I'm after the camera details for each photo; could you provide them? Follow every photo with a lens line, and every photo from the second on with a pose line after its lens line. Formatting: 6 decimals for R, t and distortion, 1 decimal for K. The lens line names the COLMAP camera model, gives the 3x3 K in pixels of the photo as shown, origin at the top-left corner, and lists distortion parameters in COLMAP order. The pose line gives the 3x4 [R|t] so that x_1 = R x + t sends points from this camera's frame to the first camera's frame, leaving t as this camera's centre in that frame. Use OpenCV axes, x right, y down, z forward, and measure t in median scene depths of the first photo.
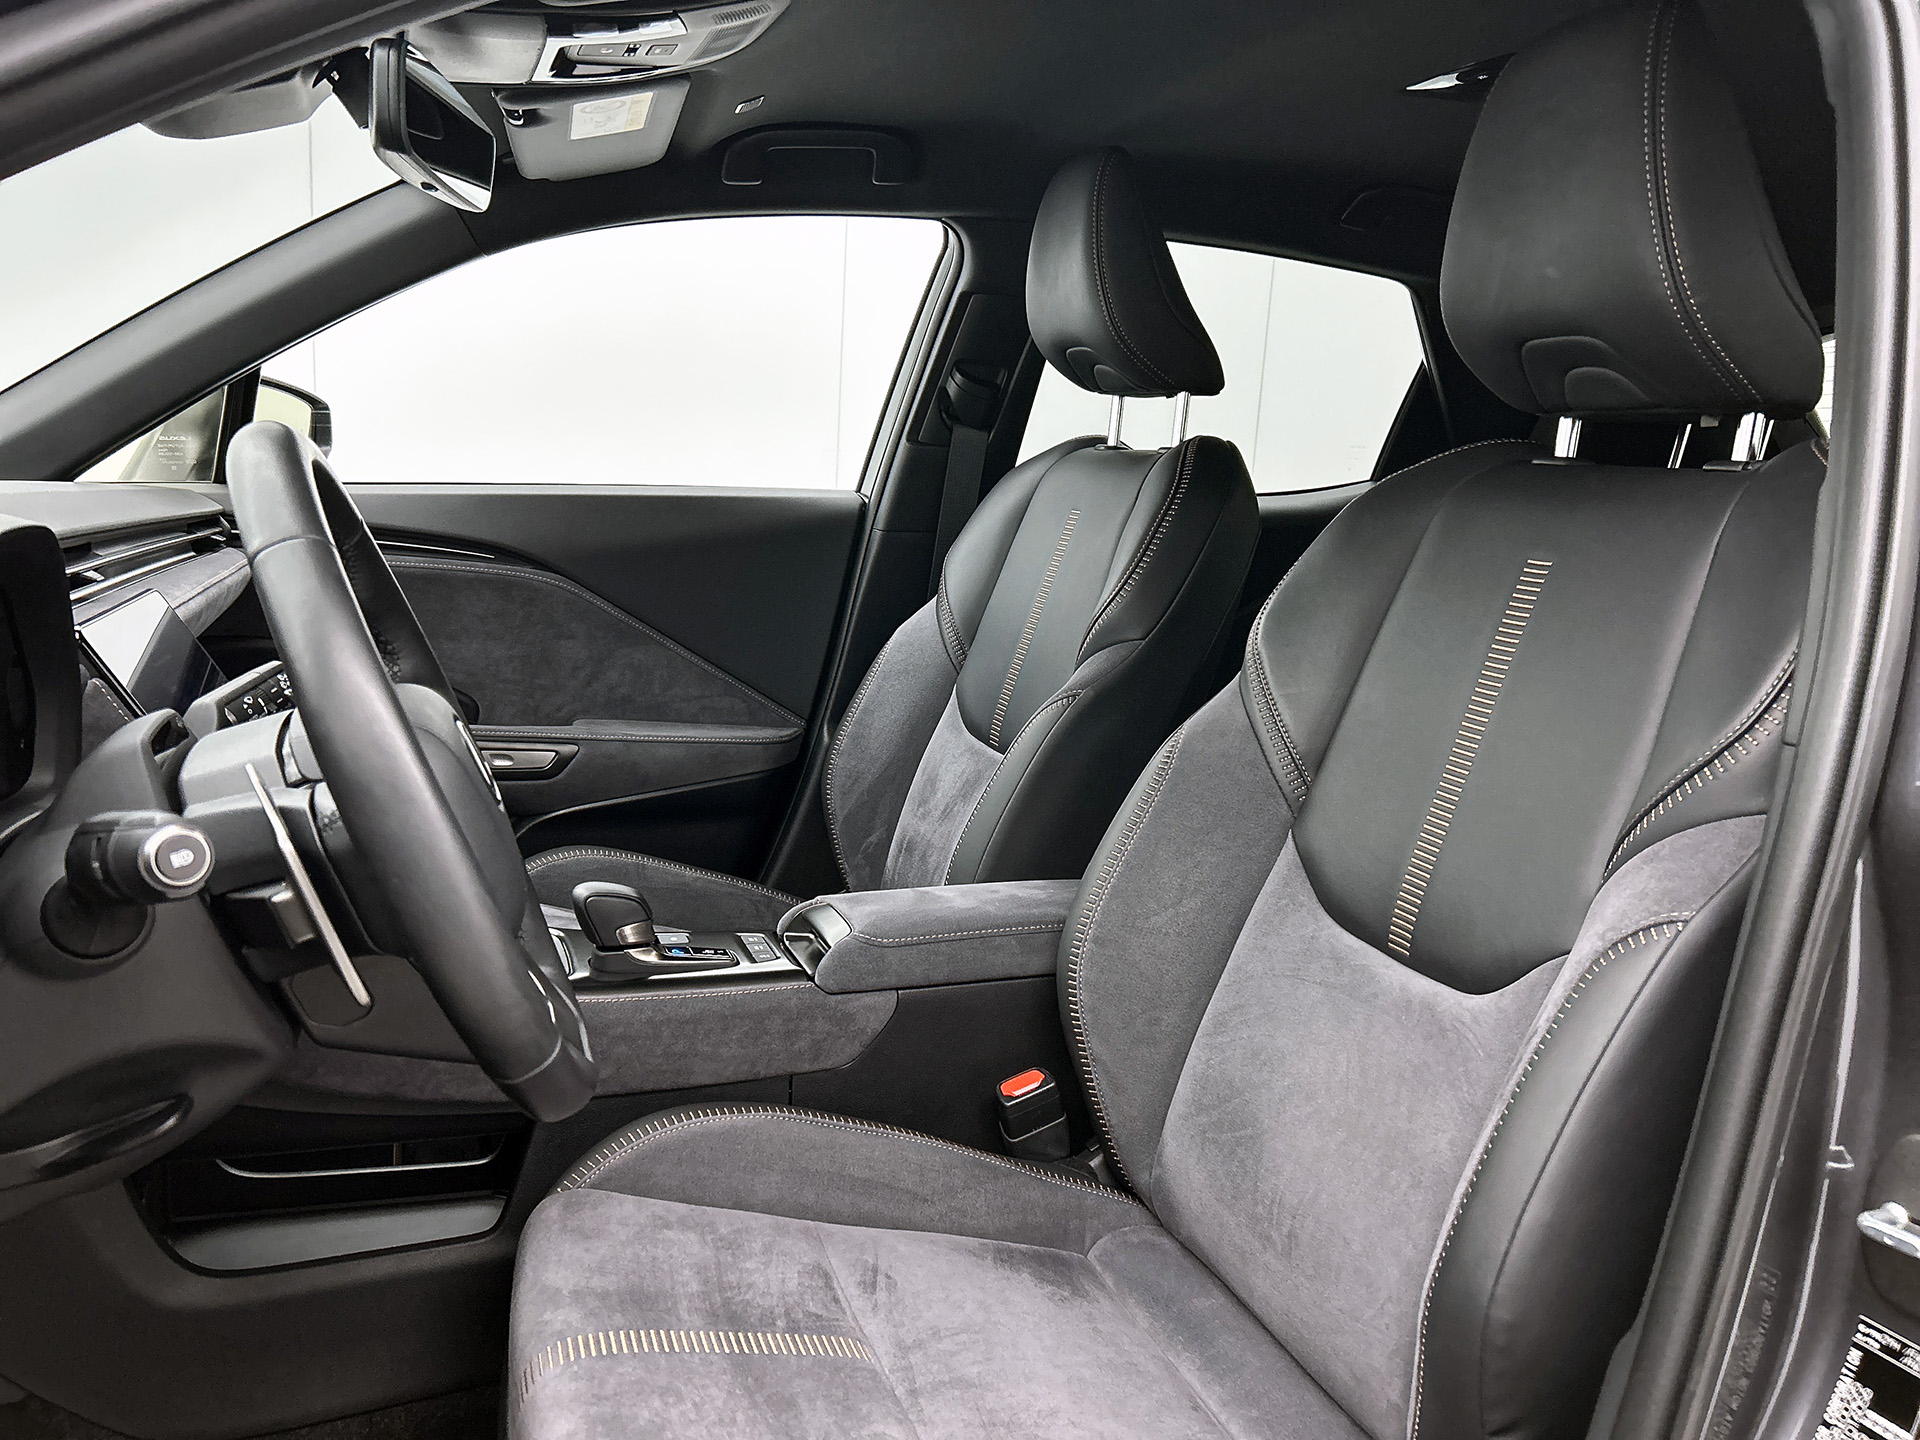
lens RADIAL K [[1452.0, 0, 949.5], [0, 1452.0, 721.0], [0, 0, 1]] dist [0.050882, -0.060912]
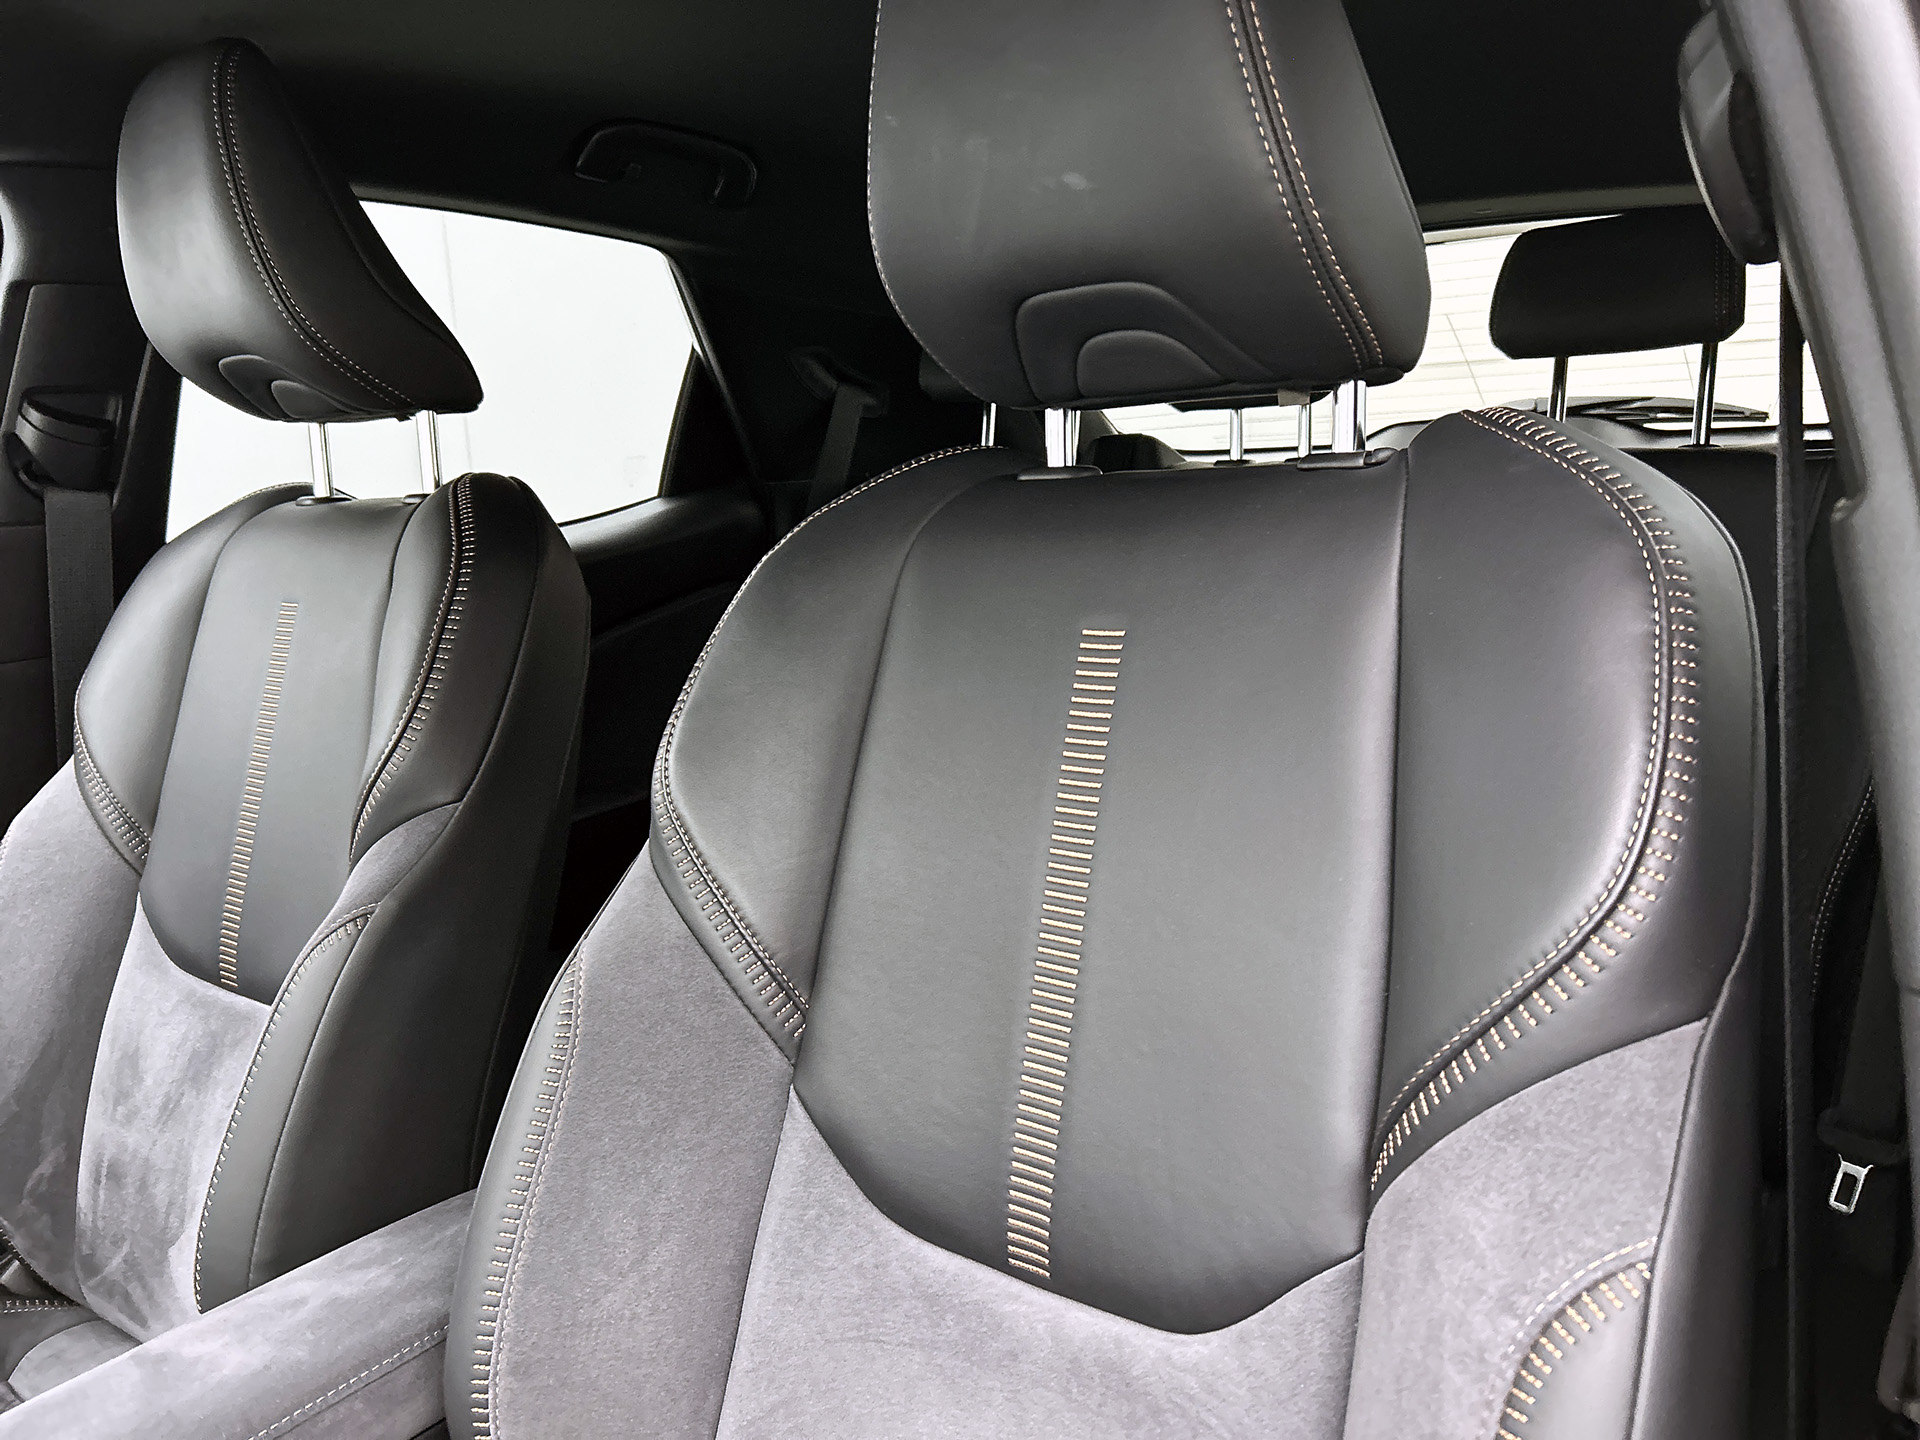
lens RADIAL K [[1452.0, 0, 951.5], [0, 1452.0, 724.2], [0, 0, 1]] dist [0.050882, -0.060912]
pose [[0.852927, -0.193330, 0.484912, 0.013003], [0.190021, 0.980150, 0.056542, -0.082090], [-0.486218, 0.043917, 0.872733, 0.323159]]
